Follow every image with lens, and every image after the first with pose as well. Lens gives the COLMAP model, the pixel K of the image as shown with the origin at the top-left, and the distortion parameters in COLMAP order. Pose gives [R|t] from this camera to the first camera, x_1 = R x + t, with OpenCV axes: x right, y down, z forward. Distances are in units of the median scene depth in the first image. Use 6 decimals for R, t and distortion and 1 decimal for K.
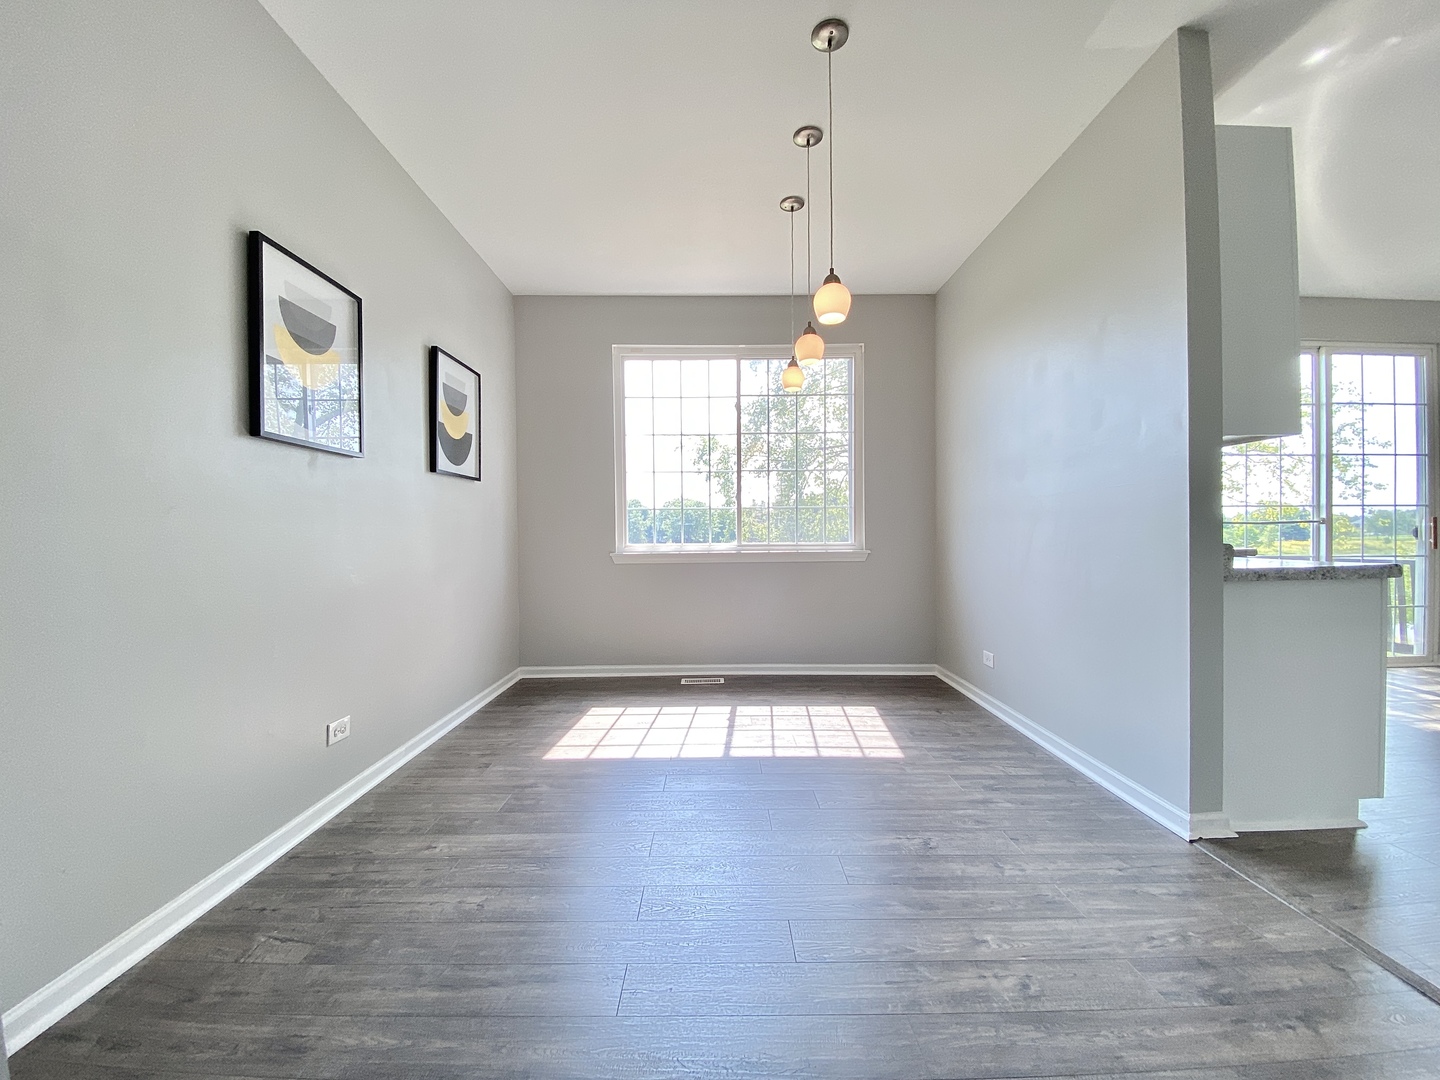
lens RADIAL K [[580.3, 0, 720.0], [0, 580.3, 540.0], [0, 0, 1]] dist [0.037189, -0.031389]
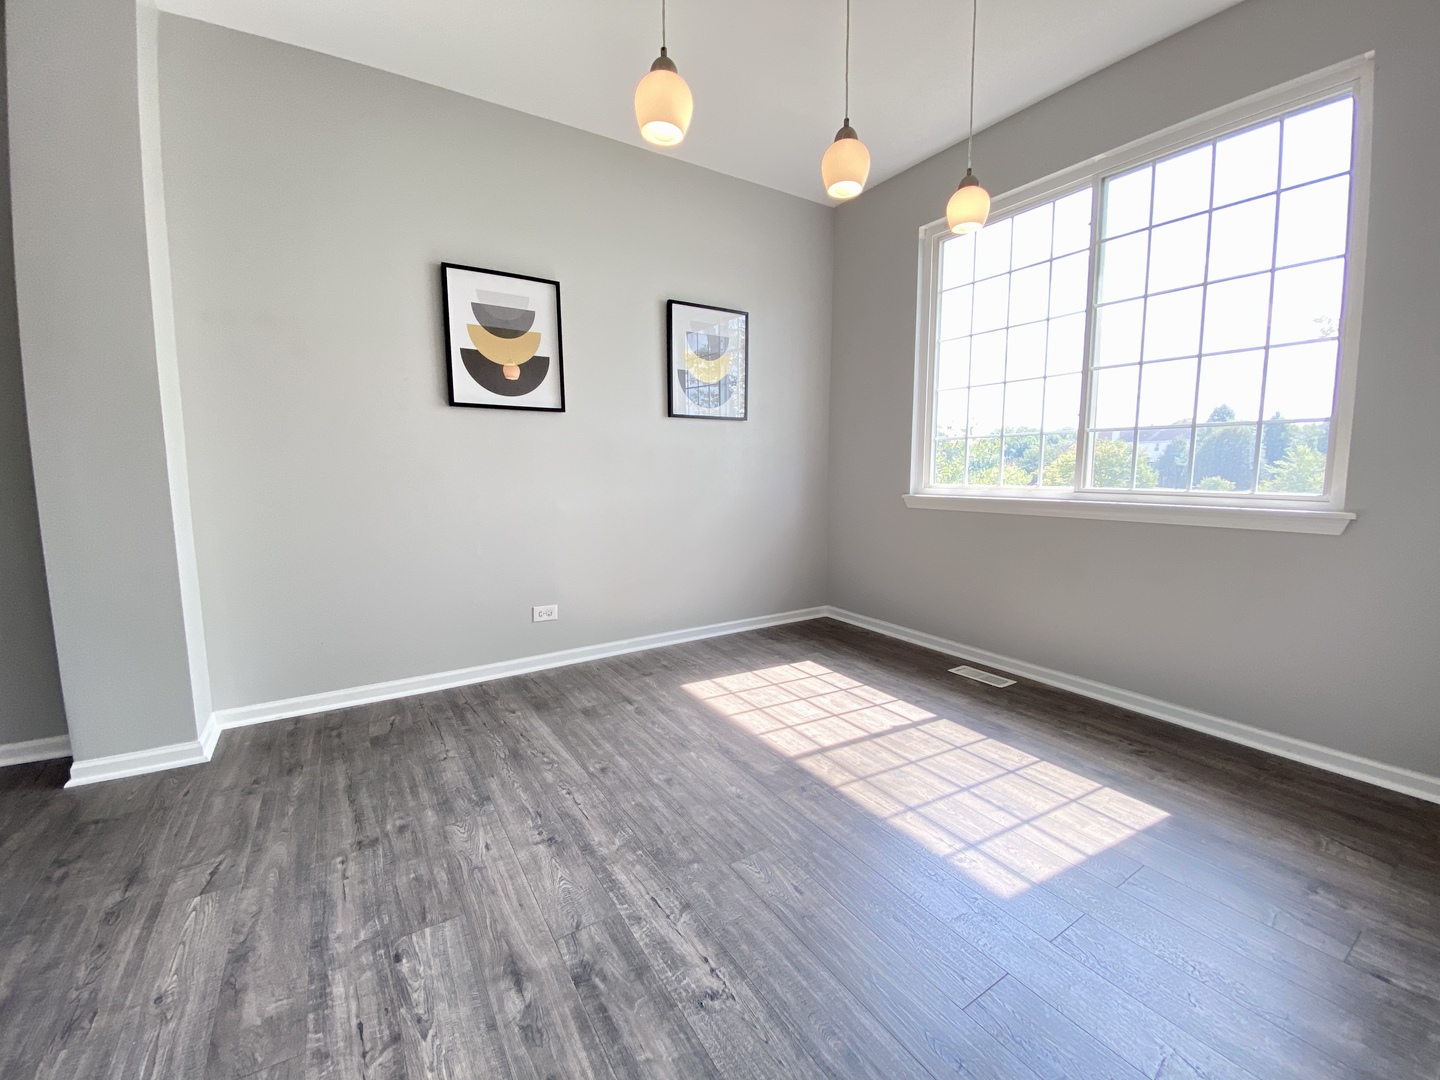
lens RADIAL K [[580.3, 0, 720.0], [0, 580.3, 540.0], [0, 0, 1]] dist [0.037189, -0.031389]
pose [[0.549567, 0.117183, -0.827191, 0.491990], [-0.017373, 0.991503, 0.128918, -0.023022], [0.835269, -0.056478, 0.546933, 0.420132]]
